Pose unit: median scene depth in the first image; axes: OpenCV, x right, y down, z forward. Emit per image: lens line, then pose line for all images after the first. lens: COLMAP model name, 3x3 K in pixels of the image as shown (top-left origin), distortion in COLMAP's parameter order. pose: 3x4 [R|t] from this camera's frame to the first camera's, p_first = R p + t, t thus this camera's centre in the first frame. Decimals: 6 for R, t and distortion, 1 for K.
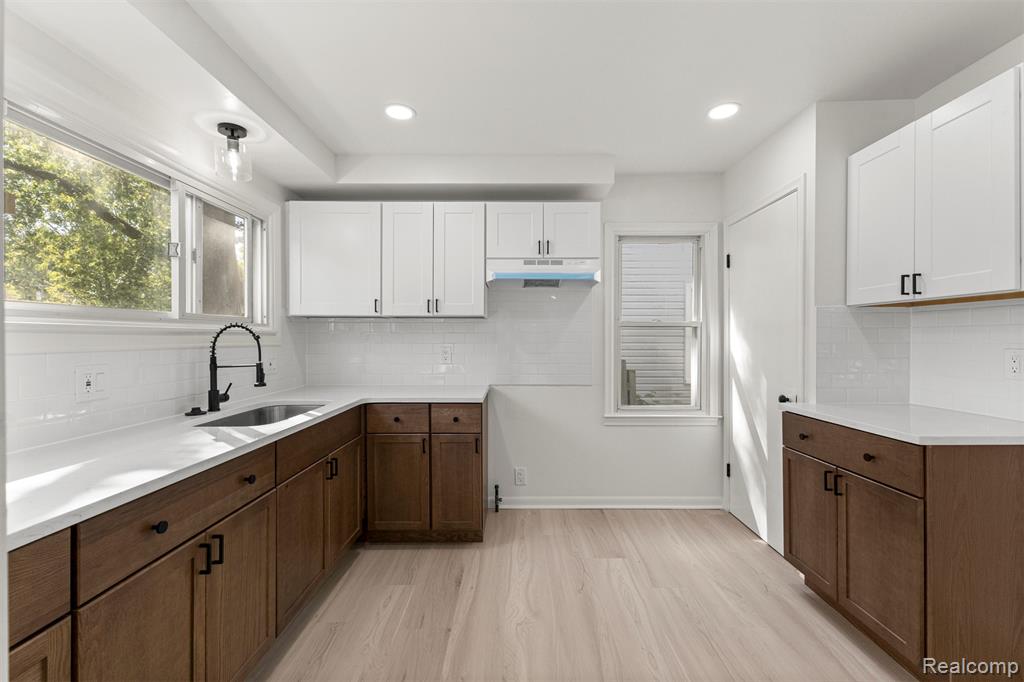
lens RADIAL K [[442.6, 0, 518.6], [0, 442.6, 342.4], [0, 0, 1]] dist [0.007910, -0.001602]
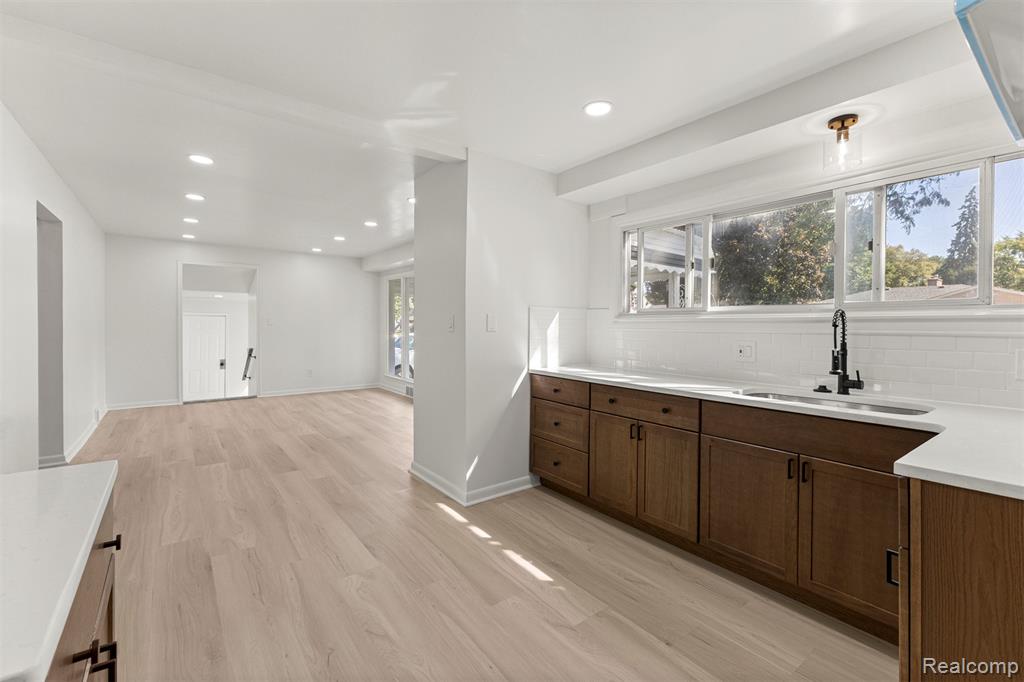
lens RADIAL K [[442.6, 0, 500.9], [0, 442.6, 332.2], [0, 0, 1]] dist [0.007910, -0.001602]
pose [[-0.821931, 0.005002, -0.569565, 0.486636], [-0.008303, 0.999750, 0.020762, -0.006457], [0.569527, 0.021794, -0.821684, 1.167472]]
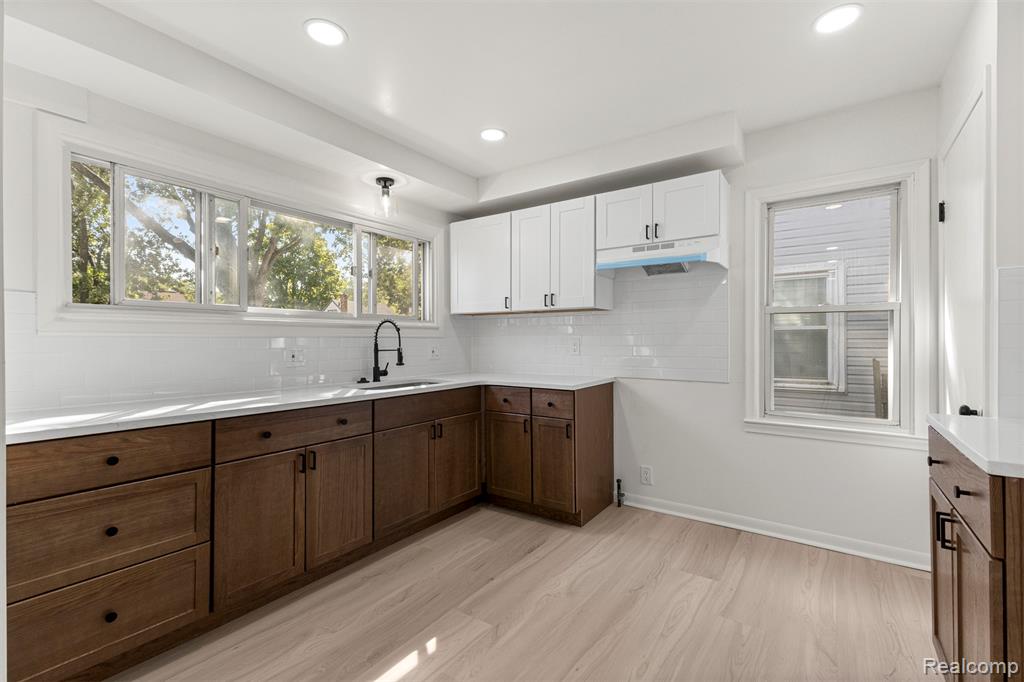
lens RADIAL K [[464.3, 0, 516.9], [0, 464.3, 341.0], [0, 0, 1]] dist [0.021315, -0.003642]
pose [[0.817353, -0.001416, -0.576135, 0.451100], [-0.001084, 0.999991, -0.003995, 0.025245], [0.576136, 0.003889, 0.817345, 0.032791]]
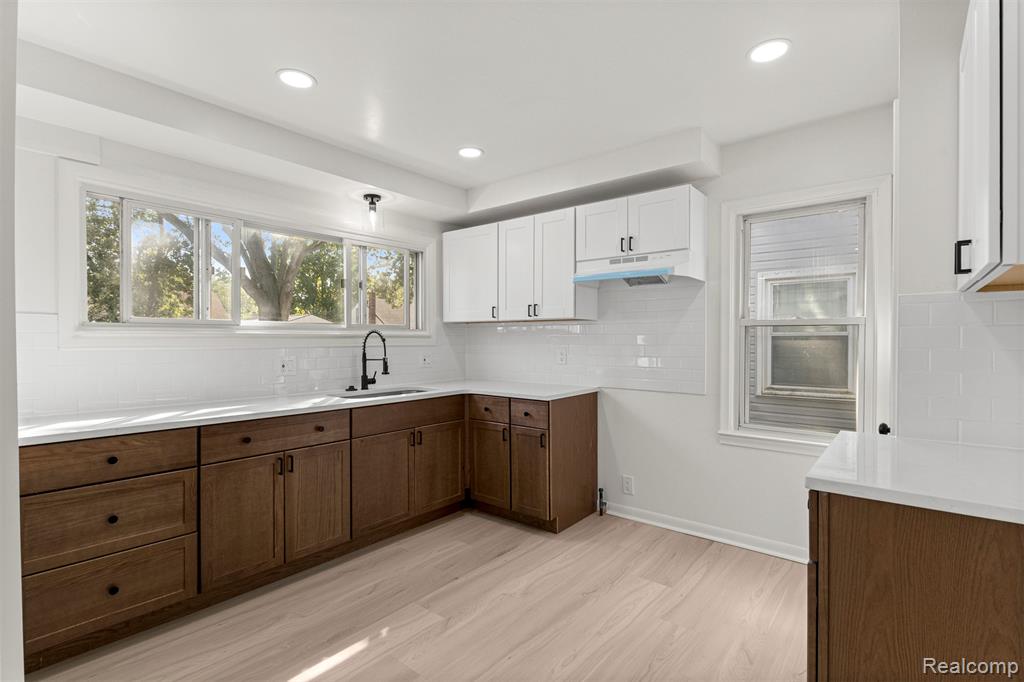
lens RADIAL K [[496.7, 0, 522.5], [0, 496.7, 343.8], [0, 0, 1]] dist [-0.003695, 0.000272]
pose [[0.774333, 0.006544, -0.632745, 0.643455], [-0.004143, 0.999978, 0.005272, -0.007329], [0.632765, -0.001461, 0.774342, 0.040423]]
